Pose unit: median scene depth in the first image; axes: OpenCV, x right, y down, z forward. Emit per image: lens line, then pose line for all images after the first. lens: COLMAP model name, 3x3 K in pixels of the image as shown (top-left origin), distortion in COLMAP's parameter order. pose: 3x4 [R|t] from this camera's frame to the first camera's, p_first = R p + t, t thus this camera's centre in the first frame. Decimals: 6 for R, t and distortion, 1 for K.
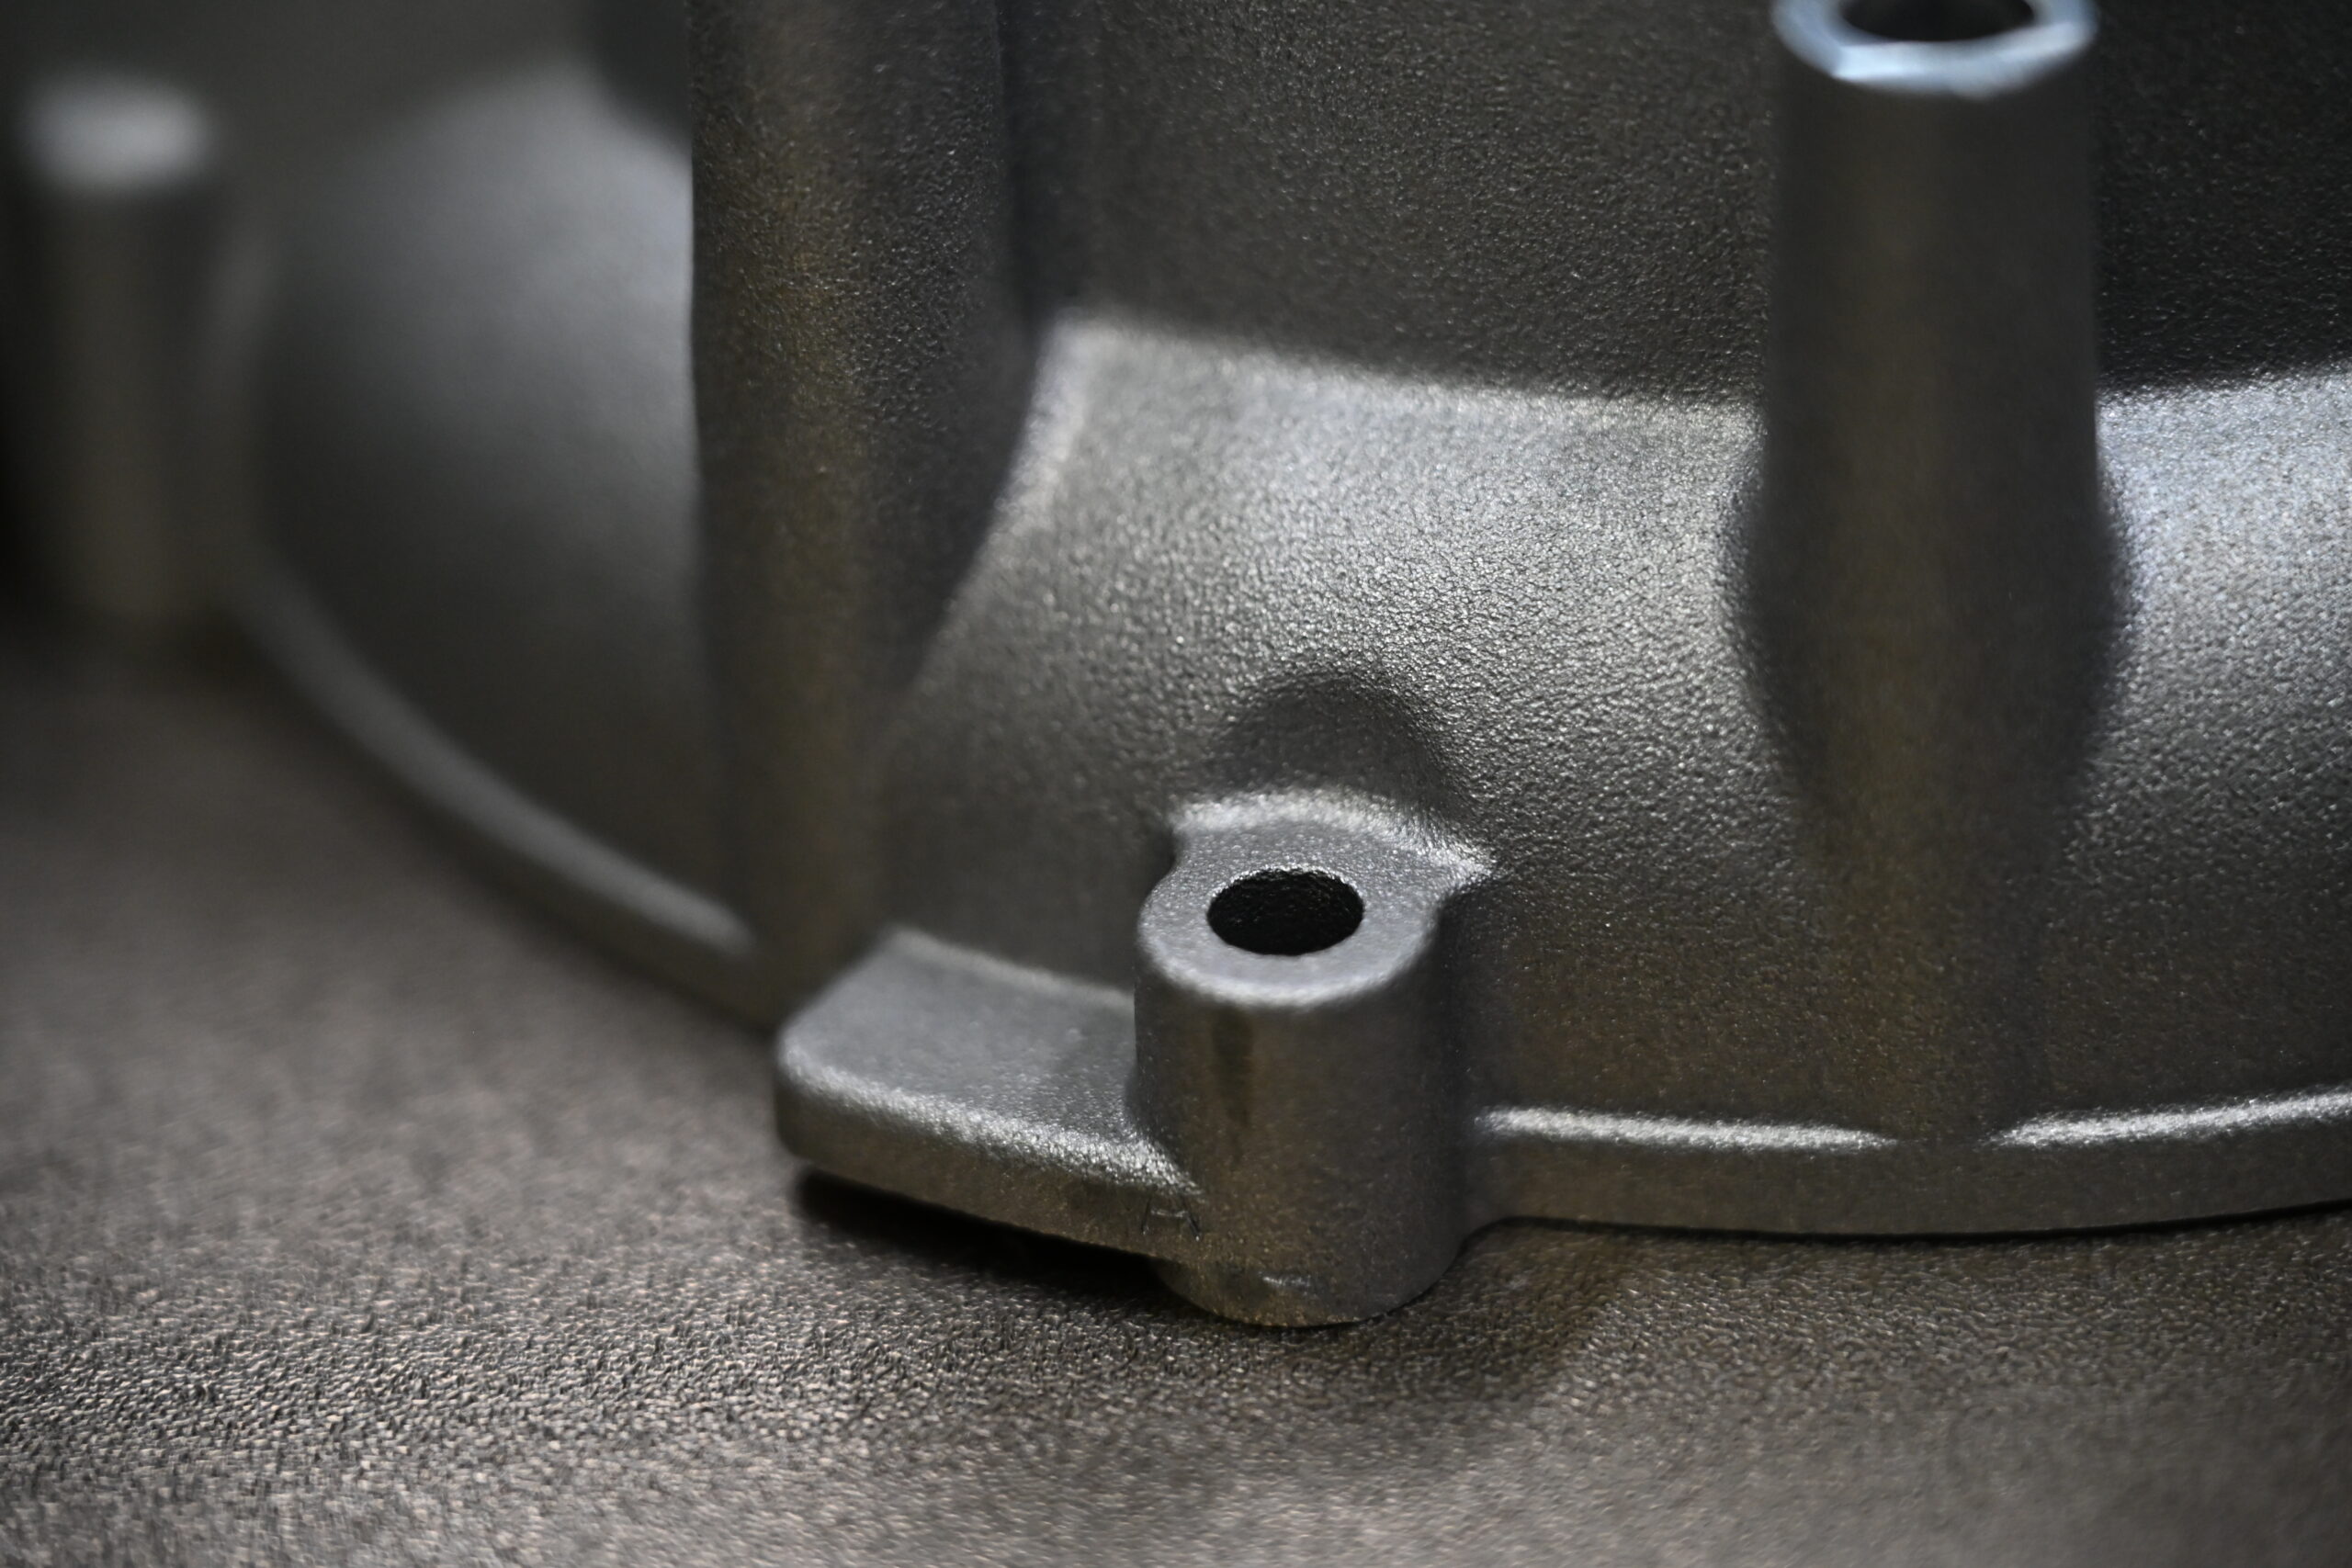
lens RADIAL K [[8174.2, 0, 1176.0], [0, 8174.2, 784.0], [0, 0, 1]] dist [-0.096328, 0.825691]
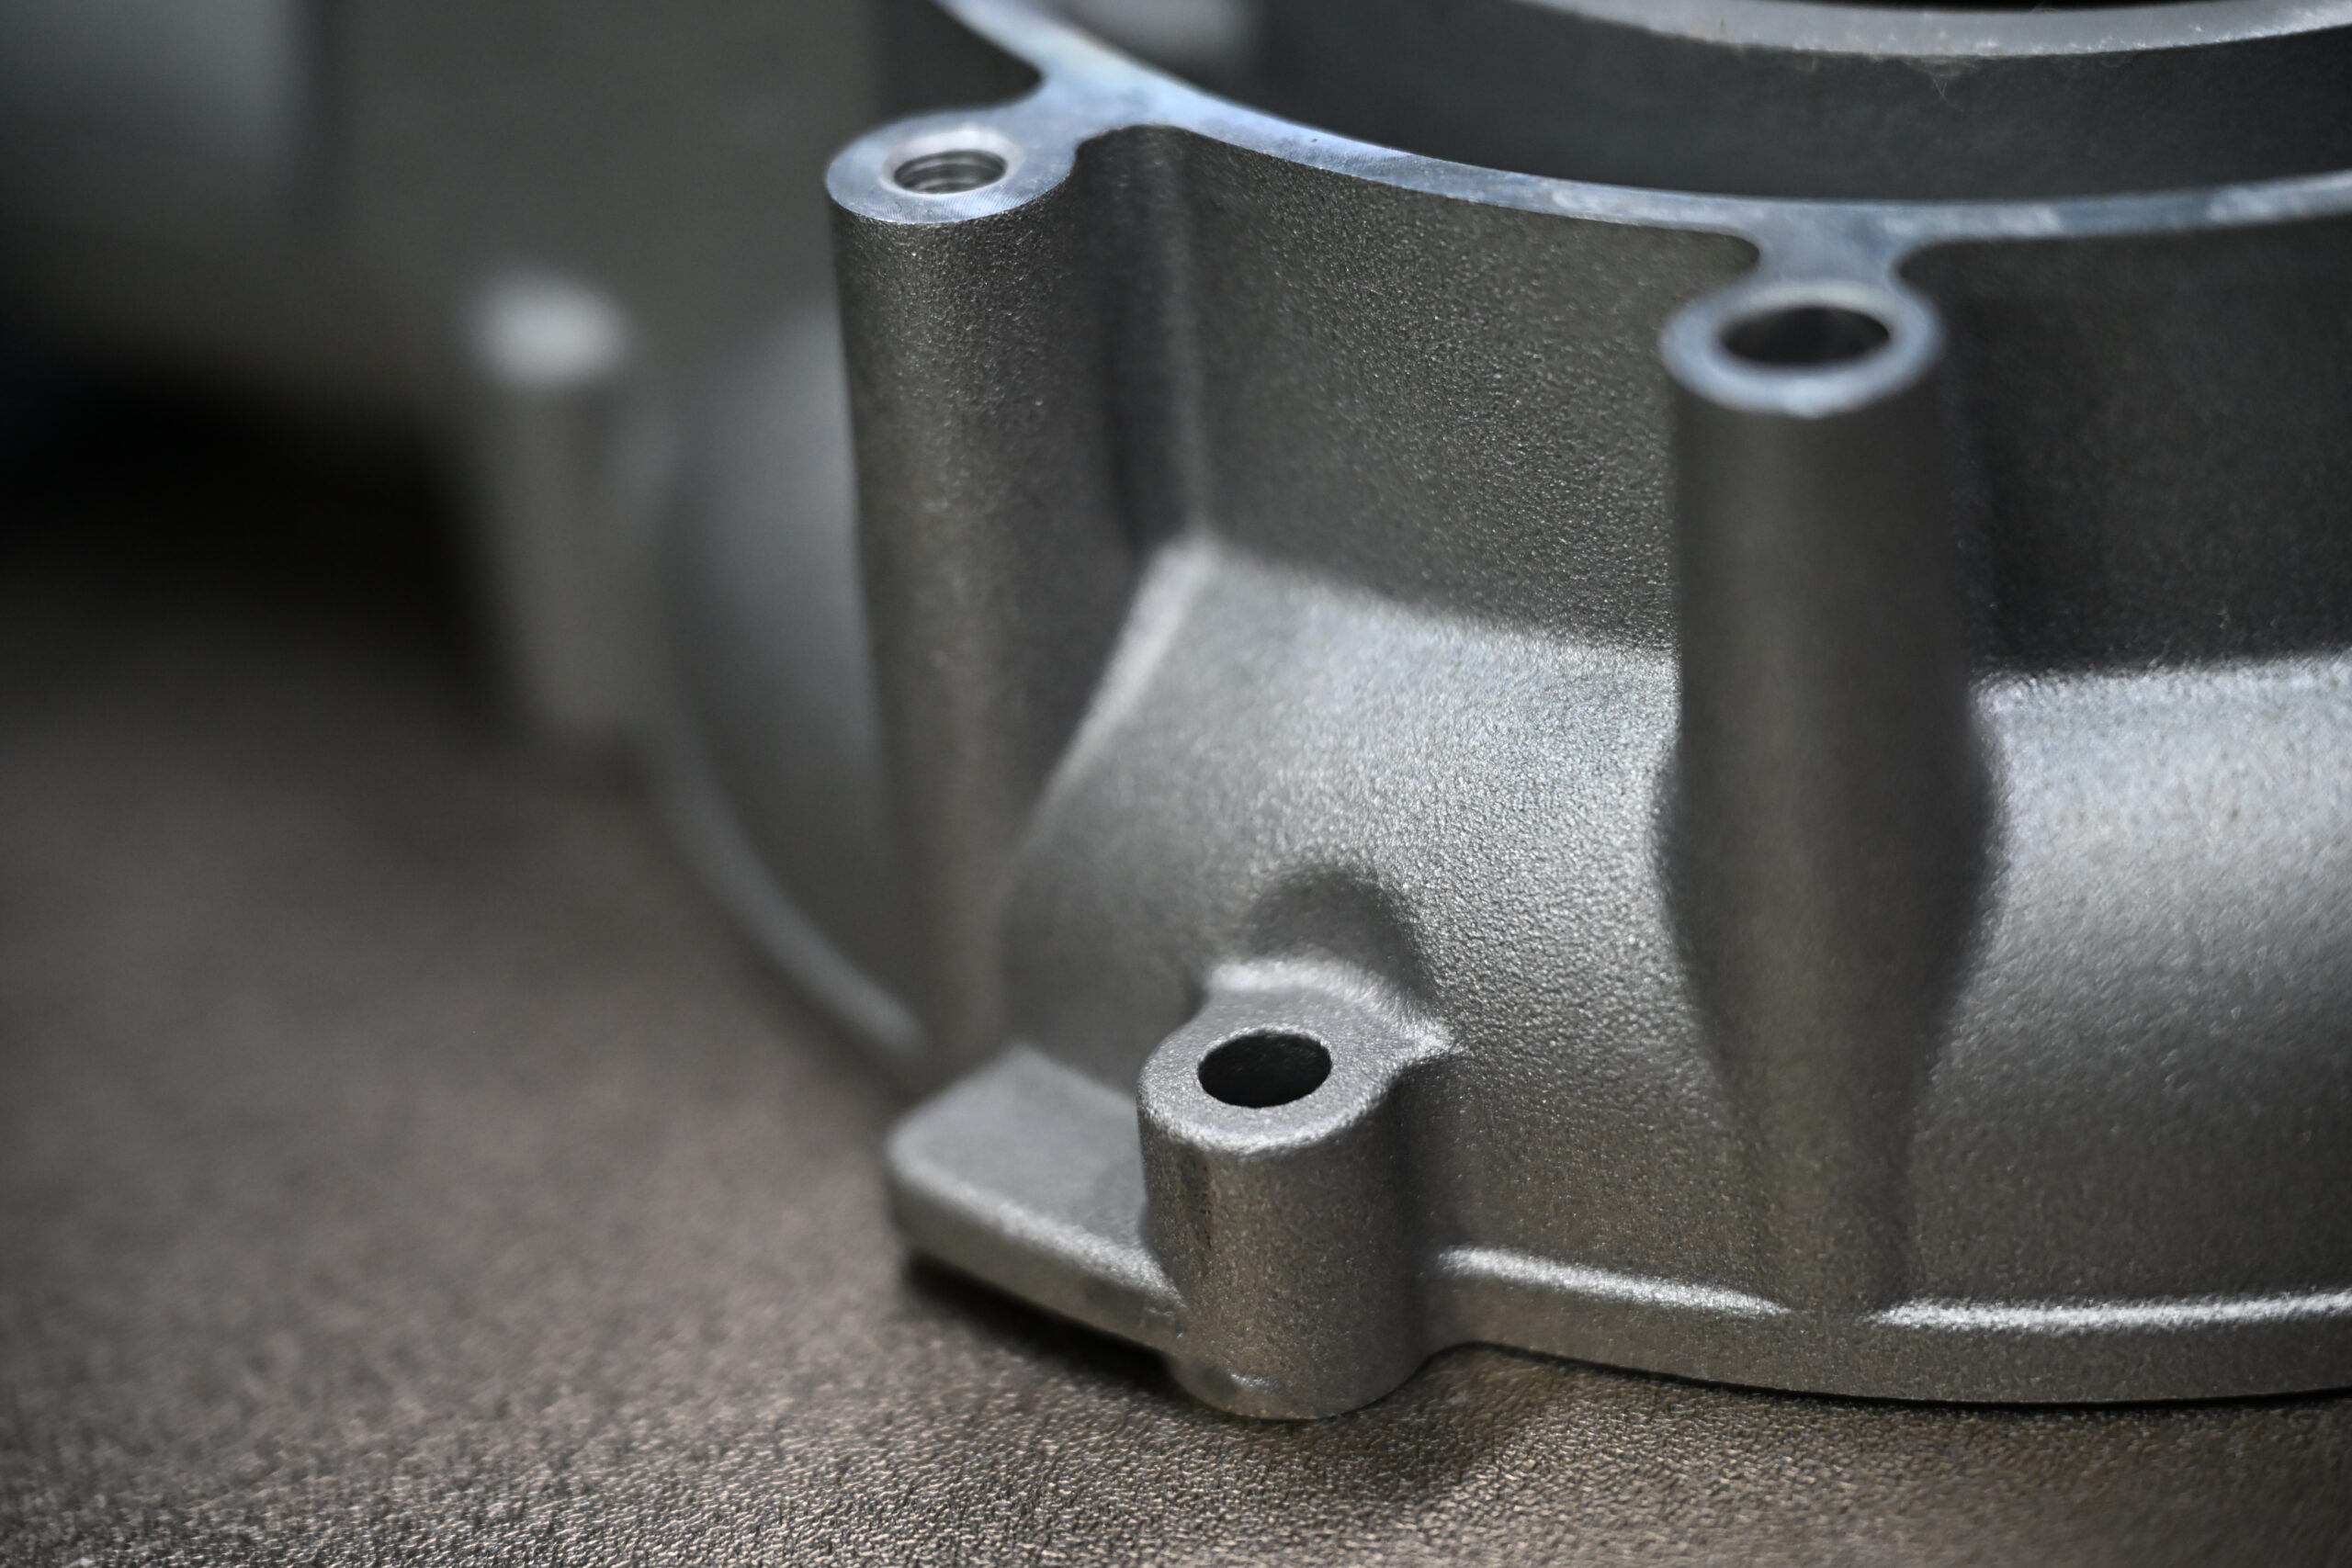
lens RADIAL K [[6278.8, 0, 1176.0], [0, 6278.8, 784.0], [0, 0, 1]] dist [-0.052558, 0.172682]
pose [[0.965038, 0.076078, -0.250827, 0.221739], [-0.074857, 0.997090, 0.014420, -0.036507], [0.251194, 0.004860, 0.967925, 0.124765]]
